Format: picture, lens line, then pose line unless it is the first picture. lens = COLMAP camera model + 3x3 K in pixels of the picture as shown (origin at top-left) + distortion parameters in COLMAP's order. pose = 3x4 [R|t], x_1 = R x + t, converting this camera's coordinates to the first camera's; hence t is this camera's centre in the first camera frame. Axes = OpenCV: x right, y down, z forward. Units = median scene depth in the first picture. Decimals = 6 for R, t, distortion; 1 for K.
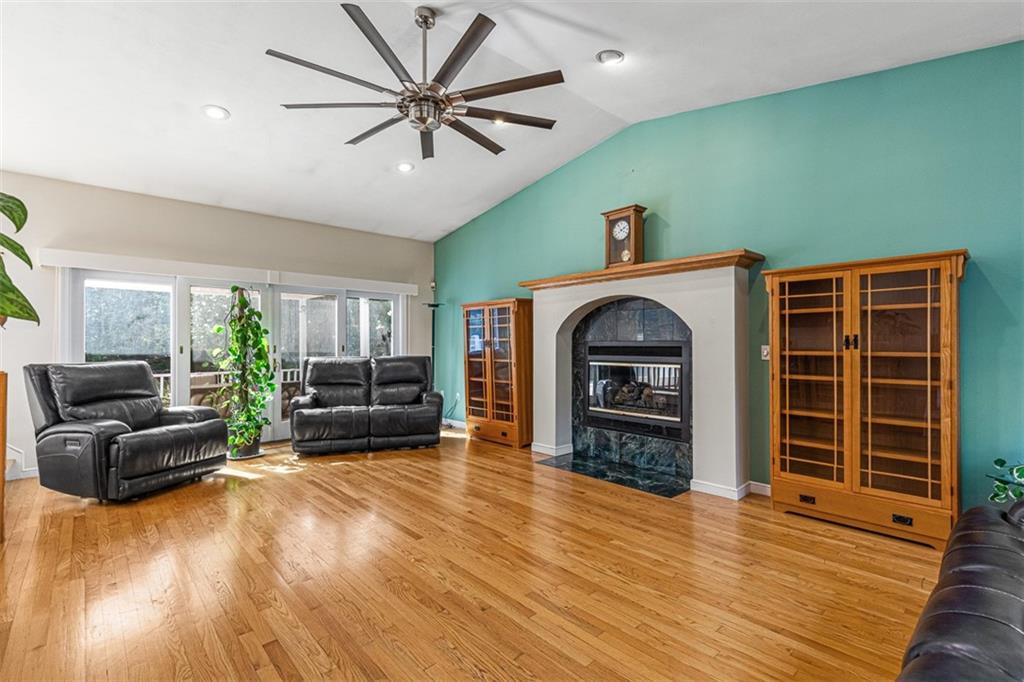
lens RADIAL K [[465.8, 0, 516.1], [0, 465.8, 342.5], [0, 0, 1]] dist [0.015321, -0.000072]
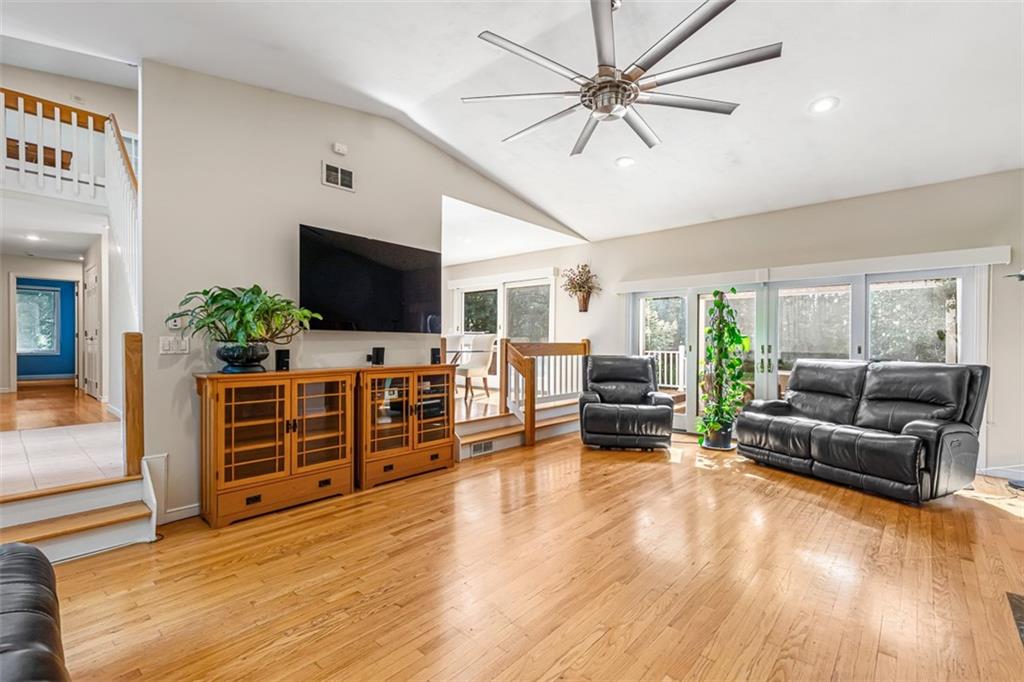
lens RADIAL K [[465.8, 0, 511.6], [0, 465.8, 343.2], [0, 0, 1]] dist [0.015321, -0.000072]
pose [[0.086115, -0.002422, -0.996282, 0.438382], [-0.005254, 0.999982, -0.002886, 0.007818], [0.996271, 0.005483, 0.086100, 0.430483]]
